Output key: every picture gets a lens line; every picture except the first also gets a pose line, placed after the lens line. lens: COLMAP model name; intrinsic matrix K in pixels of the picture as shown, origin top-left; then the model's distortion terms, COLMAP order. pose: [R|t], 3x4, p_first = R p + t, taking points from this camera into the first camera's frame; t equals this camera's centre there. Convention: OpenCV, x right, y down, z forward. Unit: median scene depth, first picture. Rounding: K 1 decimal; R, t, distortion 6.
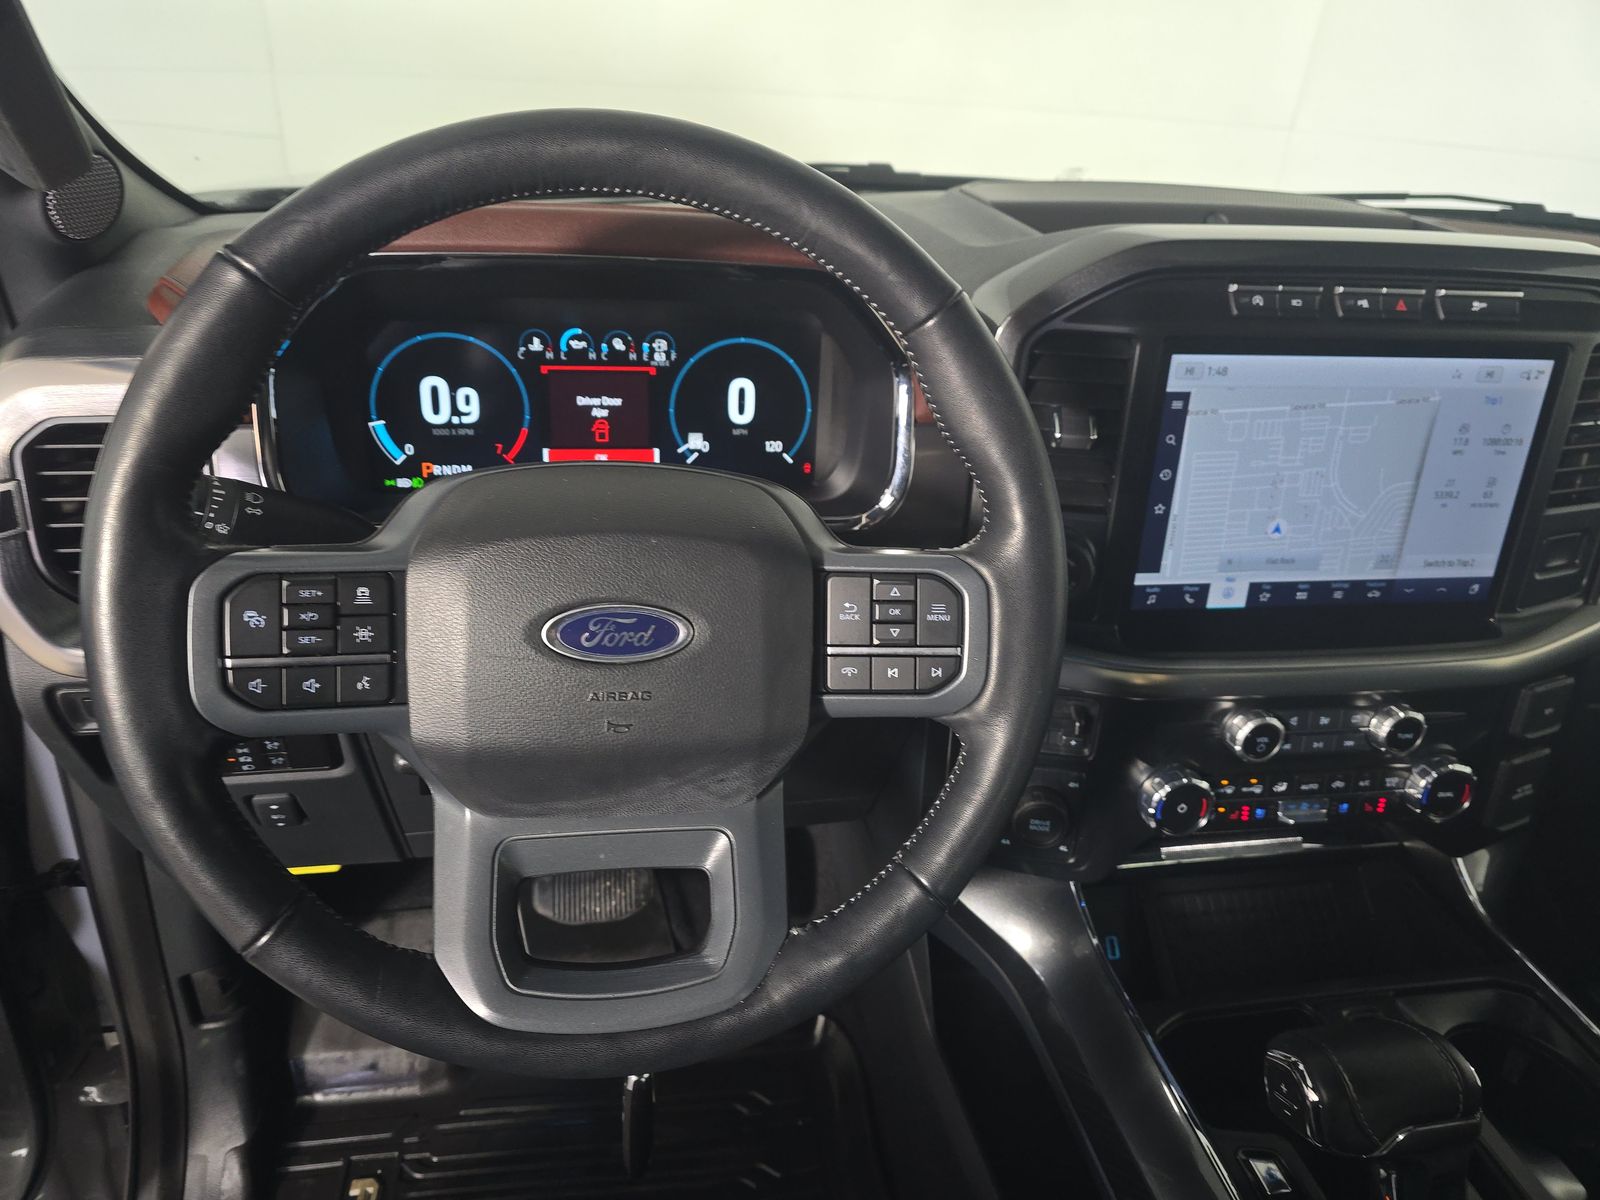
lens RADIAL K [[1112.5, 0, 804.1], [0, 1112.5, 593.6], [0, 0, 1]] dist [0.081008, -0.084156]
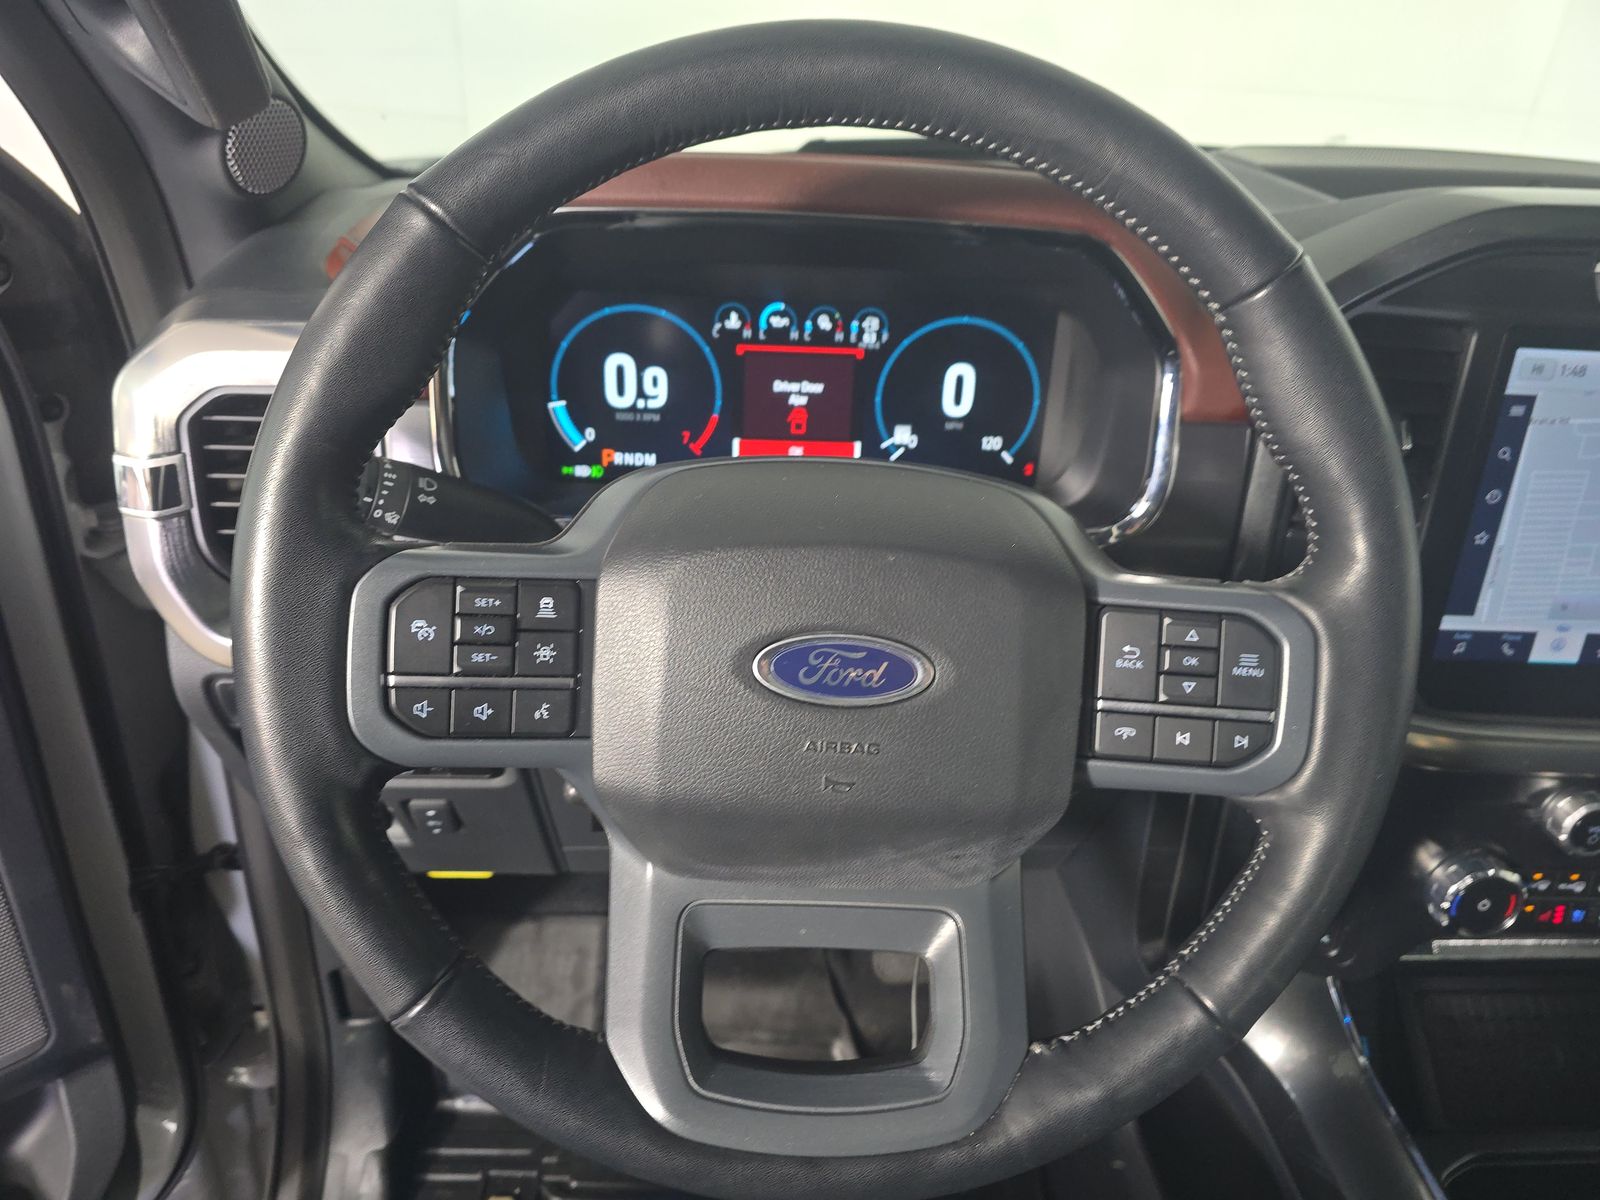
lens RADIAL K [[1087.2, 0, 800.0], [0, 1087.2, 600.0], [0, 0, 1]] dist [0.082259, -0.110663]
pose [[0.991951, 0.052161, -0.115384, -0.081551], [-0.050562, 0.998581, 0.016741, -0.020110], [0.116093, -0.010772, 0.993180, 0.156199]]
